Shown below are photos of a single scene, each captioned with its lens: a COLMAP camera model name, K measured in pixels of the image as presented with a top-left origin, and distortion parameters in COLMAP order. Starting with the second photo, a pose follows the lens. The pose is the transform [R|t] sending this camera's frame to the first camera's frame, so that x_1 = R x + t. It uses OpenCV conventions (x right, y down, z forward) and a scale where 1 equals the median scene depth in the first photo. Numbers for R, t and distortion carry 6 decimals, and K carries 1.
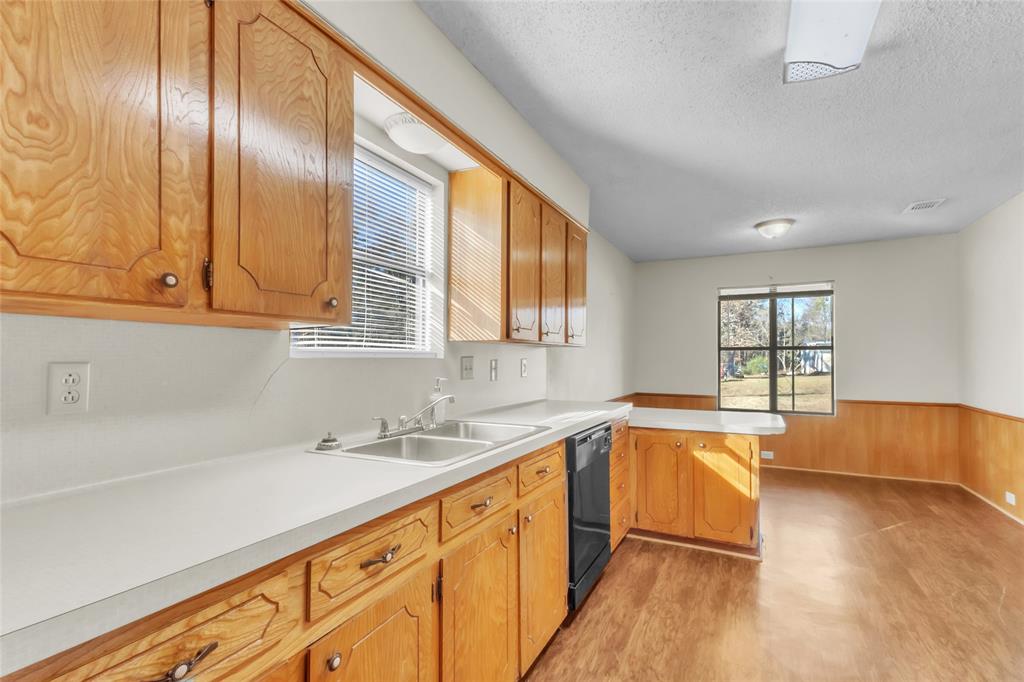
lens RADIAL K [[462.2, 0, 512.8], [0, 462.2, 347.7], [0, 0, 1]] dist [0.011035, -0.000866]
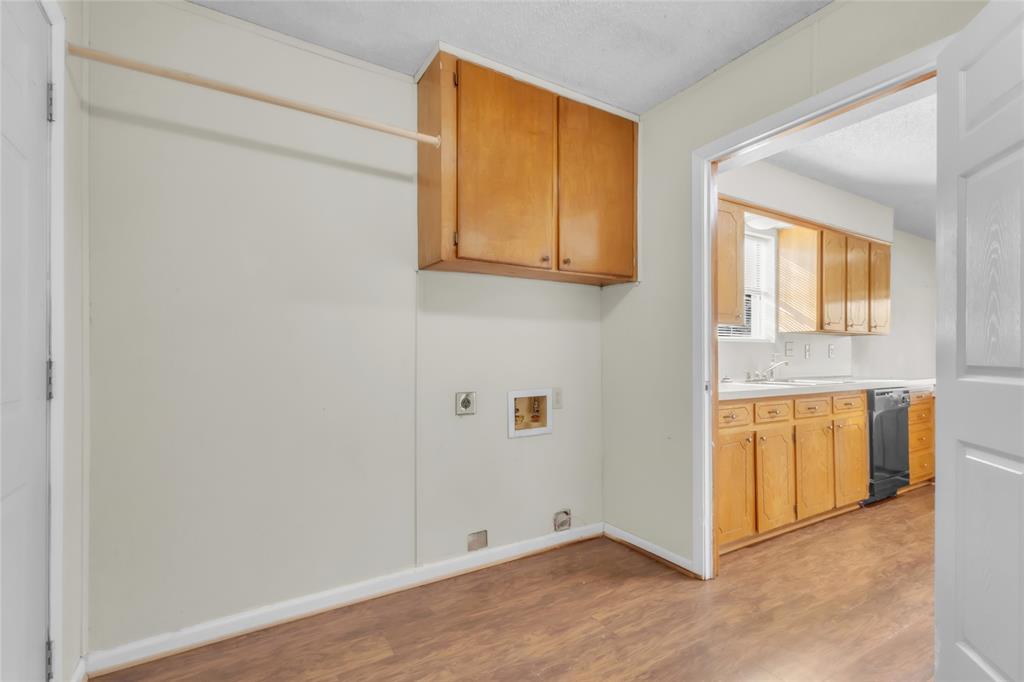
lens RADIAL K [[462.2, 0, 510.7], [0, 462.2, 354.6], [0, 0, 1]] dist [0.011035, -0.000866]
pose [[0.848788, -0.003894, -0.528719, -0.073581], [0.012521, 0.999840, 0.012736, 0.032865], [0.528586, -0.017431, 0.848701, -0.933950]]
